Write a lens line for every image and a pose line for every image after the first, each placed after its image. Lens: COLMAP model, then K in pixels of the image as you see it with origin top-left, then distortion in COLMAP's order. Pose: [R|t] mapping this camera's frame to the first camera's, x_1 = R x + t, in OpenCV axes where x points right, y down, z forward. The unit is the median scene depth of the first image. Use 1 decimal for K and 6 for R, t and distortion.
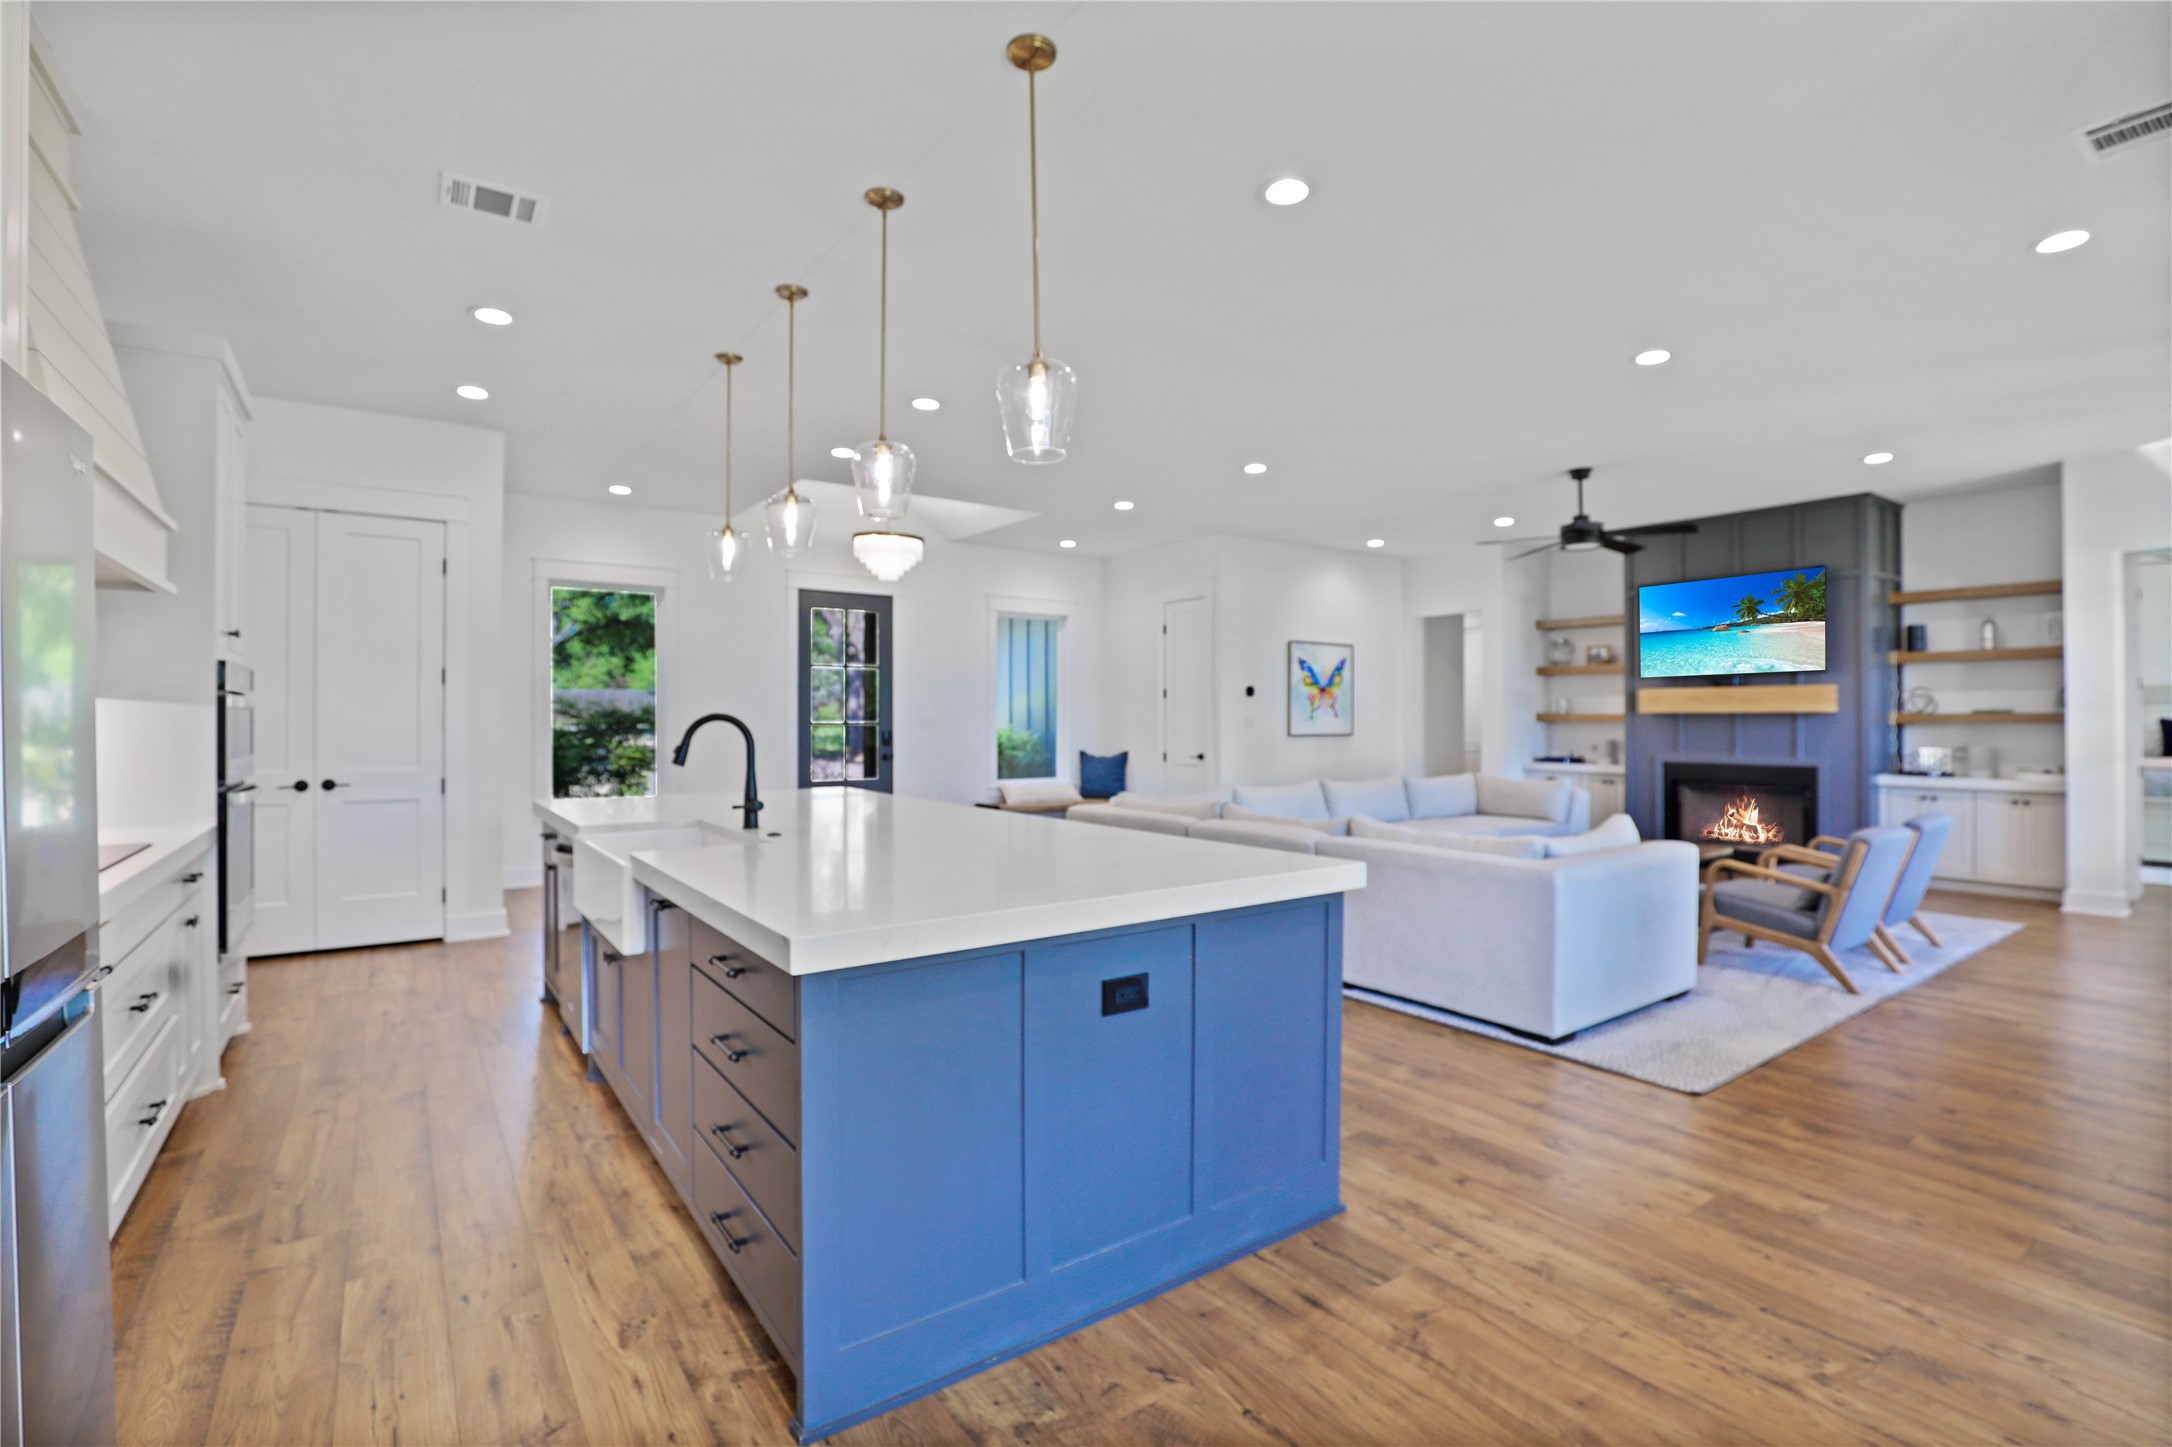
lens RADIAL K [[995.5, 0, 1063.0], [0, 995.5, 700.7], [0, 0, 1]] dist [-0.033369, 0.007157]
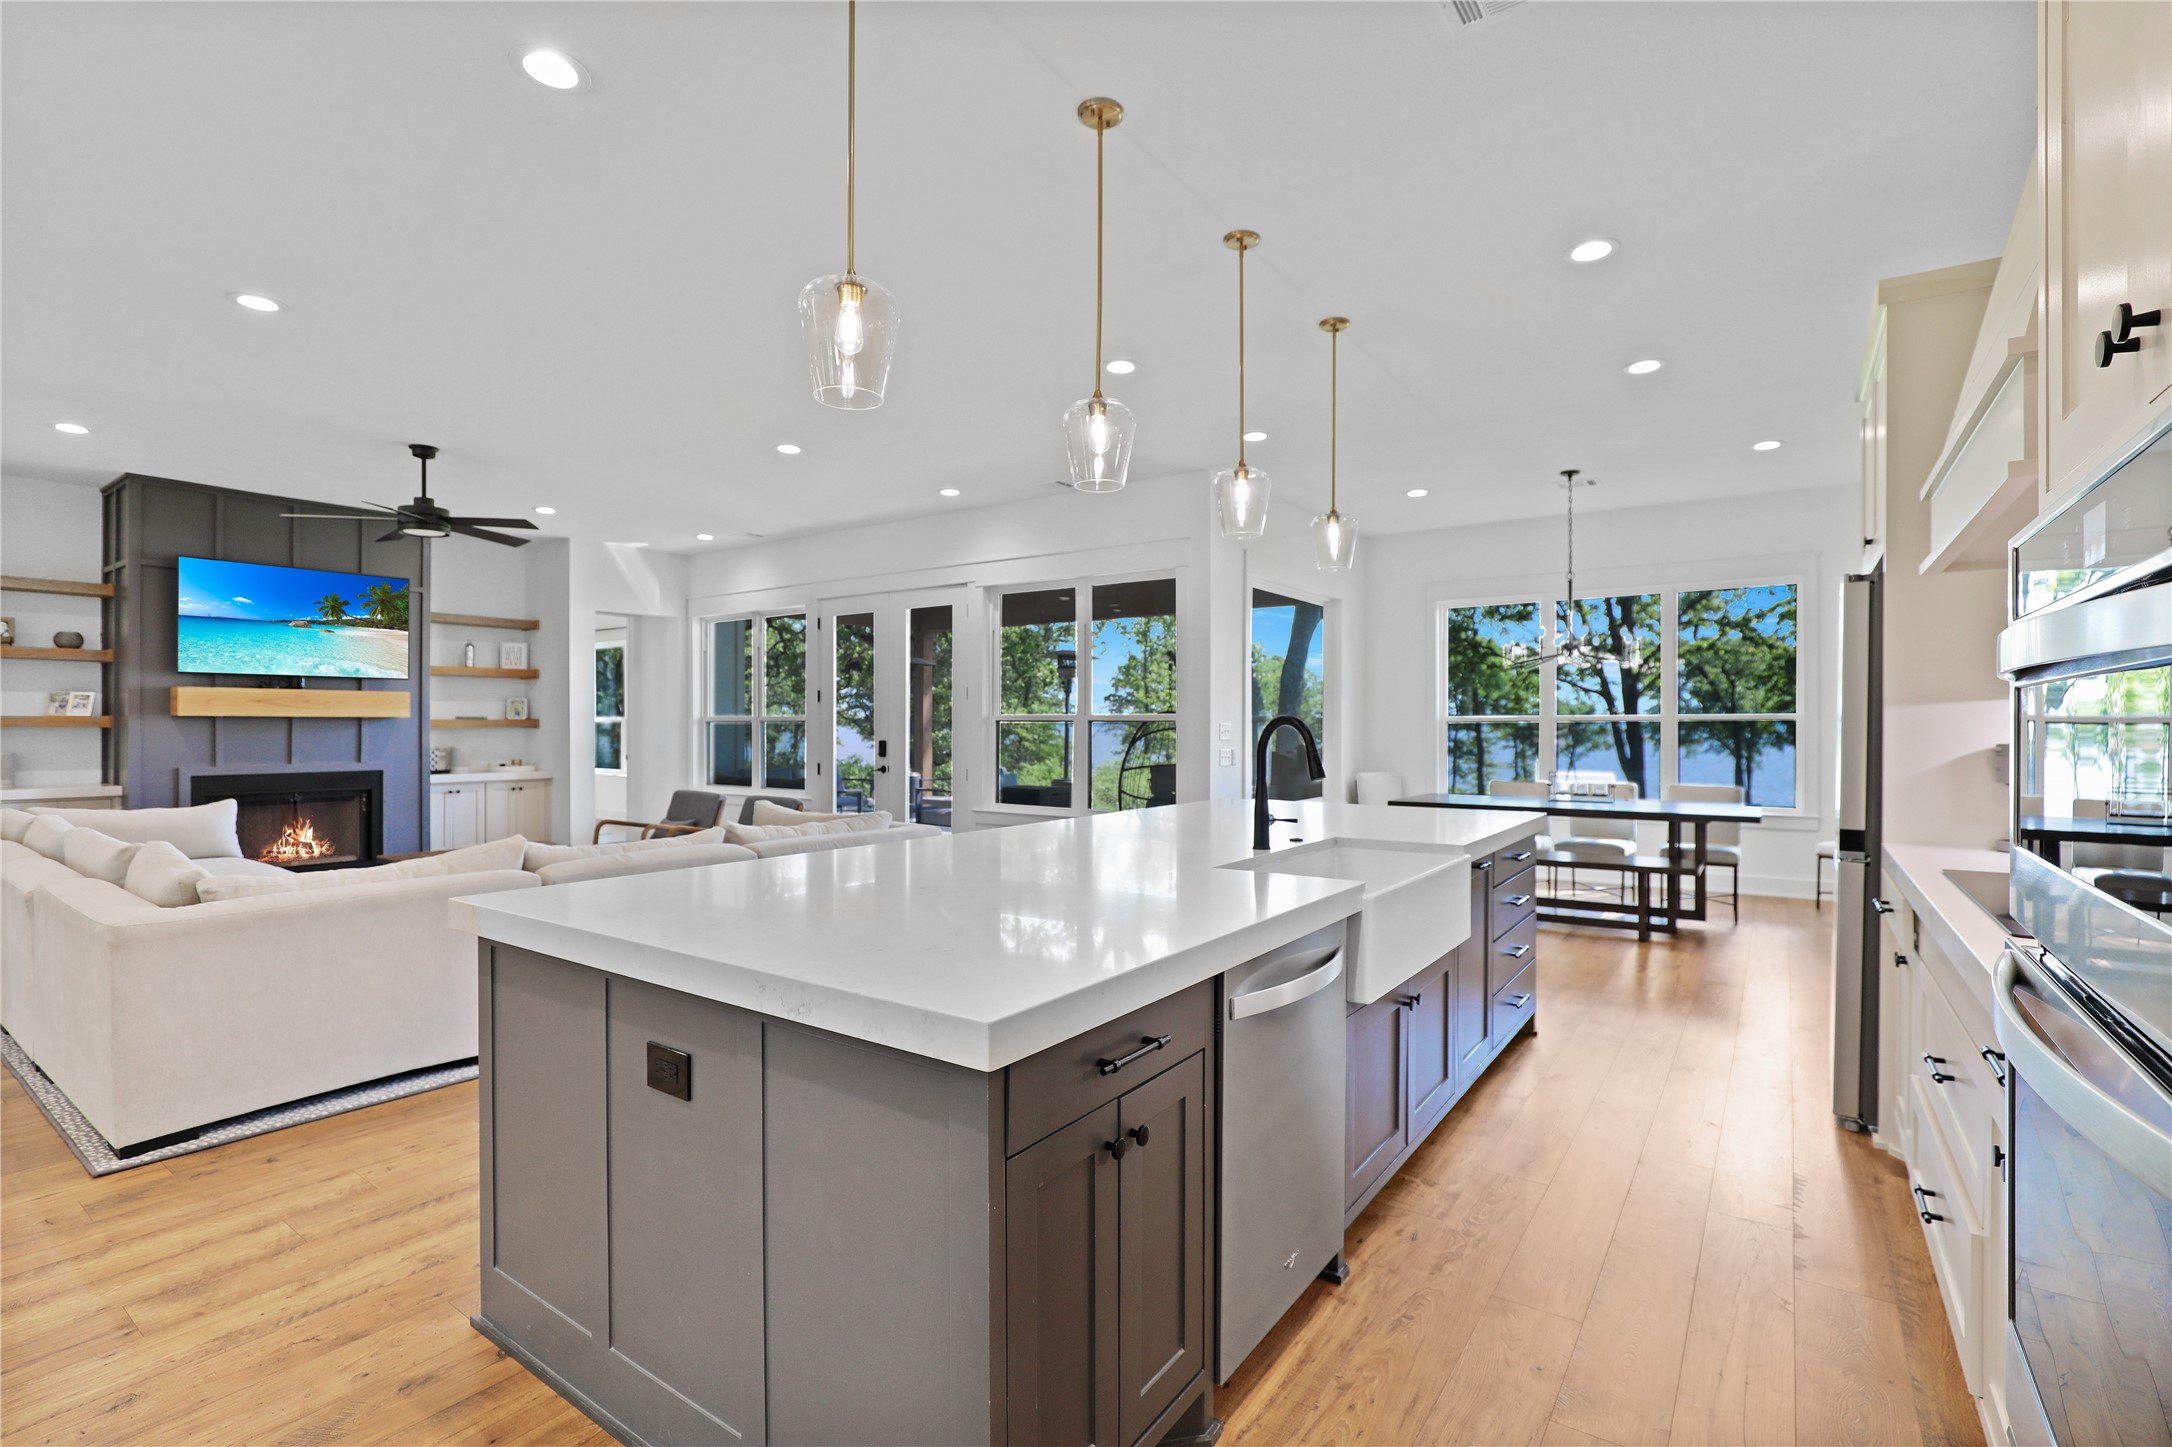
lens RADIAL K [[995.5, 0, 1114.5], [0, 995.5, 723.5], [0, 0, 1]] dist [-0.033369, 0.007157]
pose [[-0.352700, 0.000617, 0.935736, -0.473421], [-0.018241, 0.999805, -0.007535, 0.011478], [-0.935559, -0.019727, -0.352620, 0.637293]]
